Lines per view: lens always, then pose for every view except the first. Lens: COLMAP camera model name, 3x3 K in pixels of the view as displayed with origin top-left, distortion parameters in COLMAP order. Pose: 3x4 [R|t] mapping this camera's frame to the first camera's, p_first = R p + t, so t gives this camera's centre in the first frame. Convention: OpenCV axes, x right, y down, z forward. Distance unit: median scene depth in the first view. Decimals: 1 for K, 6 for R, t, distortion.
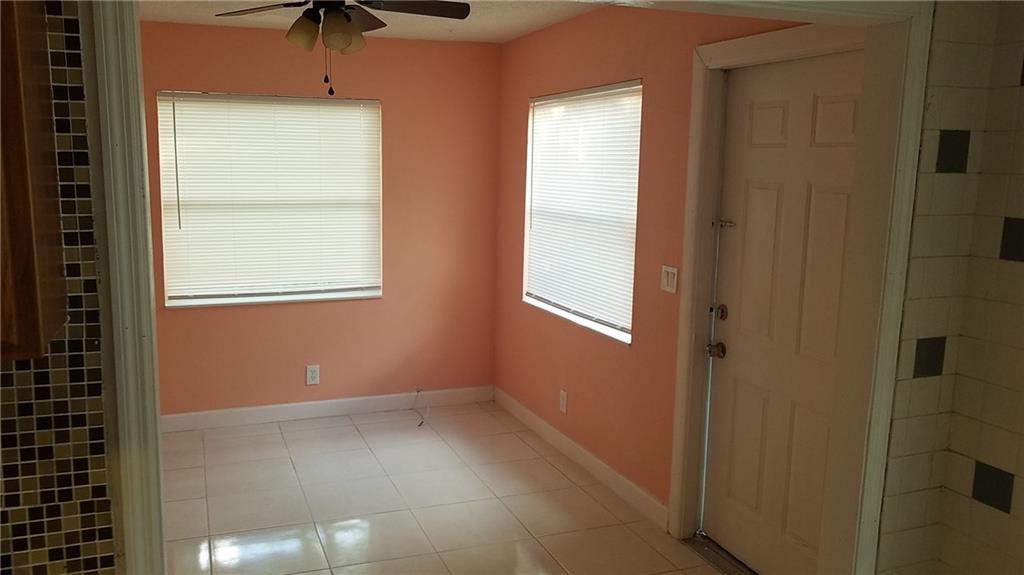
lens RADIAL K [[797.2, 0, 494.6], [0, 797.2, 285.4], [0, 0, 1]] dist [0.039419, 0.001869]
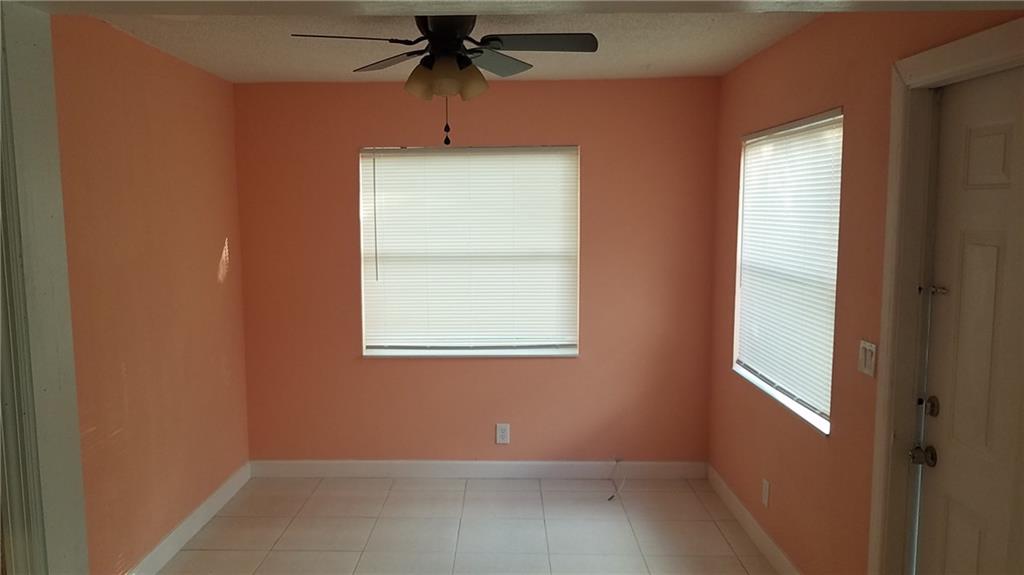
lens RADIAL K [[806.0, 0, 507.3], [0, 806.0, 306.2], [0, 0, 1]] dist [0.005698, 0.004548]
pose [[0.929549, 0.029167, -0.367542, 0.145154], [-0.040875, 0.998873, -0.024110, -0.020223], [0.366425, 0.037435, 0.929694, 0.106879]]
